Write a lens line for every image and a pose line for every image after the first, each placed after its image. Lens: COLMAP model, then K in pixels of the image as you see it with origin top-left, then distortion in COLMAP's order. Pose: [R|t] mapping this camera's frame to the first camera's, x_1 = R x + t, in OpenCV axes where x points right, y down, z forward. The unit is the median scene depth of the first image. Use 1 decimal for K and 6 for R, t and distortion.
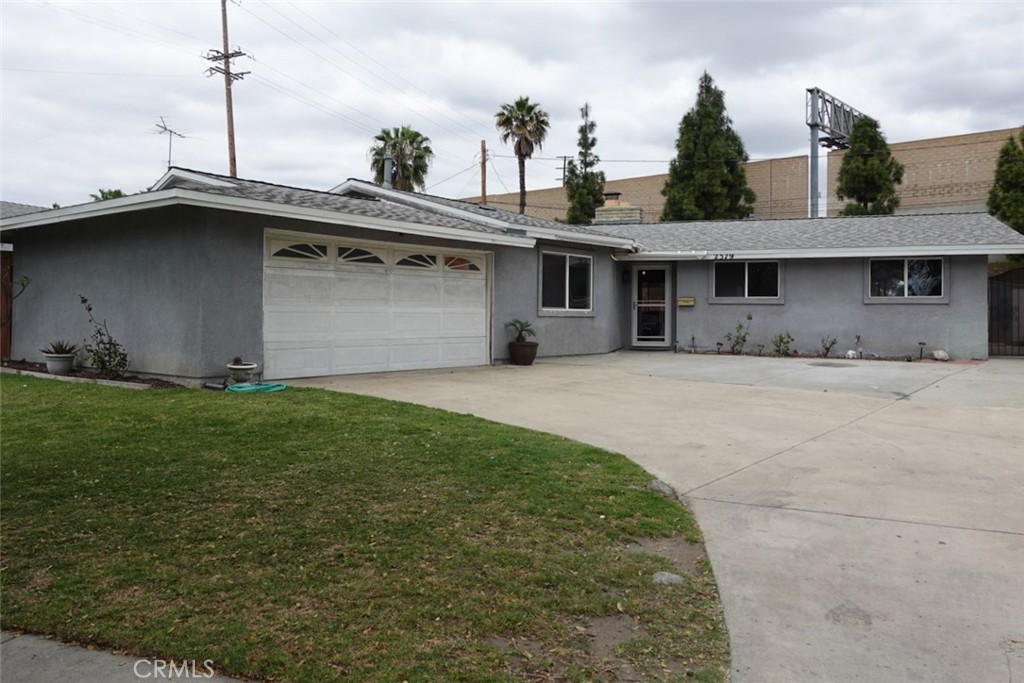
lens RADIAL K [[764.6, 0, 512.7], [0, 764.6, 338.8], [0, 0, 1]] dist [-0.004414, -0.000728]
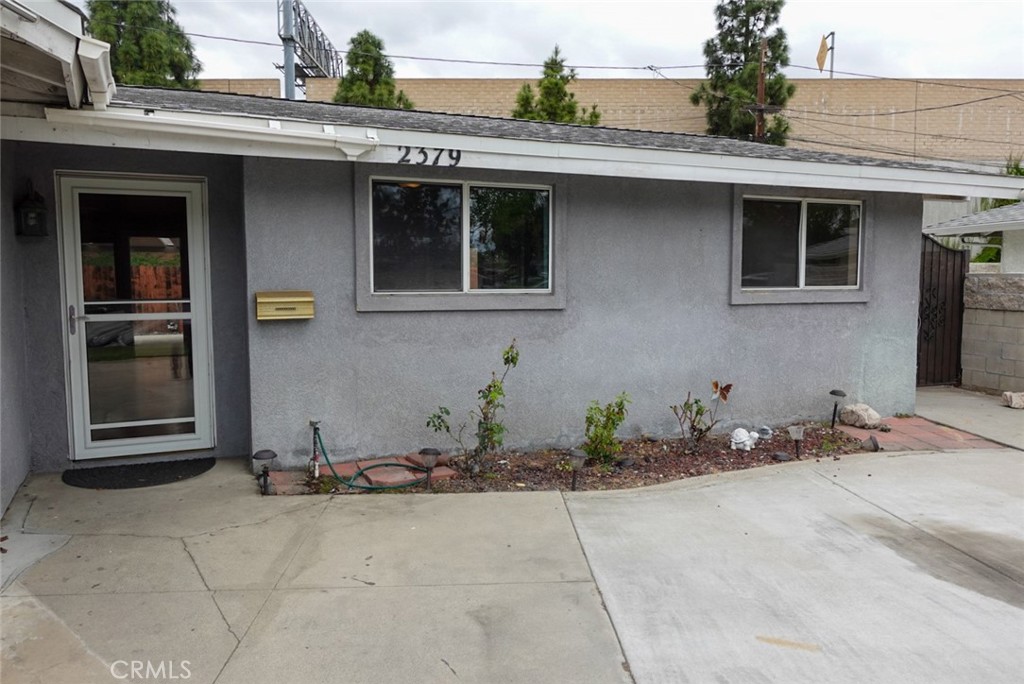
lens RADIAL K [[715.8, 0, 509.9], [0, 715.8, 334.7], [0, 0, 1]] dist [-0.001166, 0.007135]
pose [[0.722899, -0.062980, 0.688077, 0.111537], [0.027825, 0.997683, 0.062086, -0.059261], [-0.690393, -0.025736, 0.722977, 0.832665]]
